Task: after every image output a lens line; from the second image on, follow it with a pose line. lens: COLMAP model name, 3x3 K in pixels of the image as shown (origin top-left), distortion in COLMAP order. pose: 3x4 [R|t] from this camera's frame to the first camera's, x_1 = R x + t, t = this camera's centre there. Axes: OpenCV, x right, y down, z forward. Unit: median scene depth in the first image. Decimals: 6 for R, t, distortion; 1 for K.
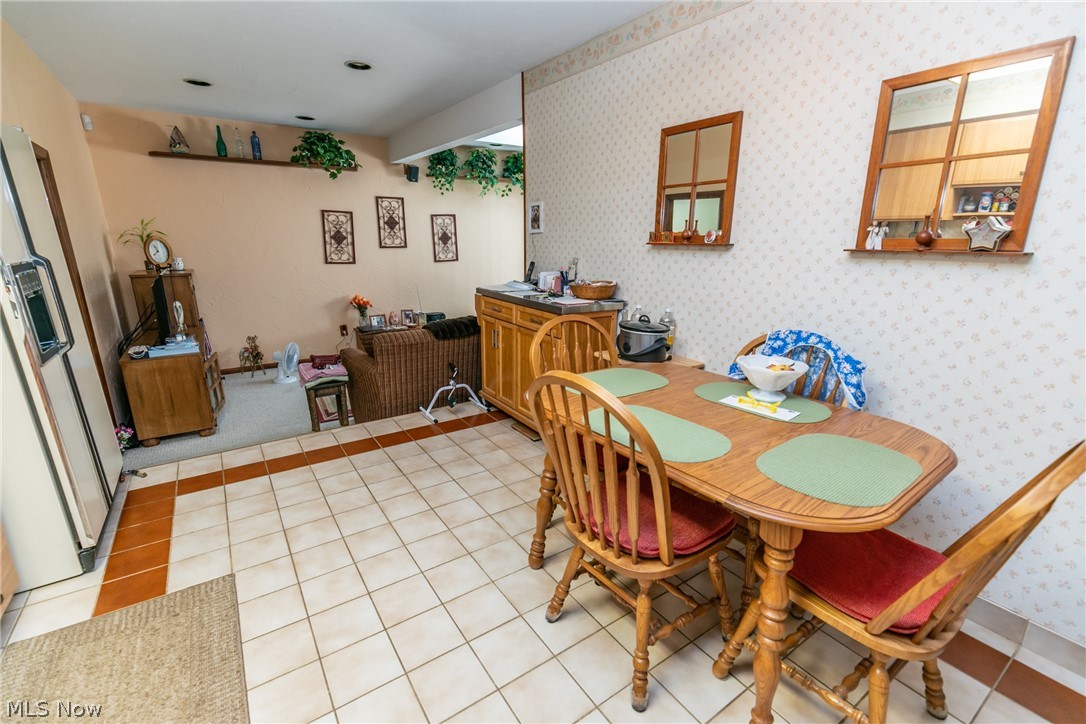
lens RADIAL K [[481.2, 0, 549.0], [0, 481.2, 366.8], [0, 0, 1]] dist [0.005927, 0.000832]
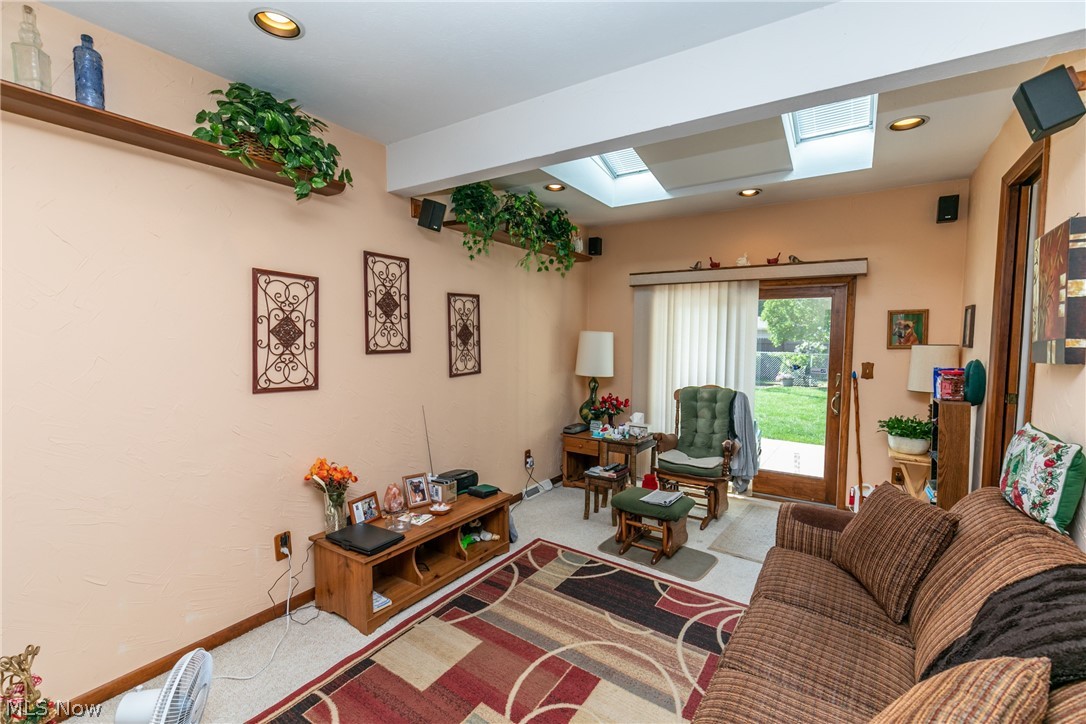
lens RADIAL K [[481.2, 0, 544.8], [0, 481.2, 371.7], [0, 0, 1]] dist [0.005927, 0.000832]
pose [[0.918106, -0.029712, 0.395219, -0.377773], [0.105349, 0.979608, -0.171083, -0.128476], [-0.382077, 0.198708, 0.902515, 0.502728]]
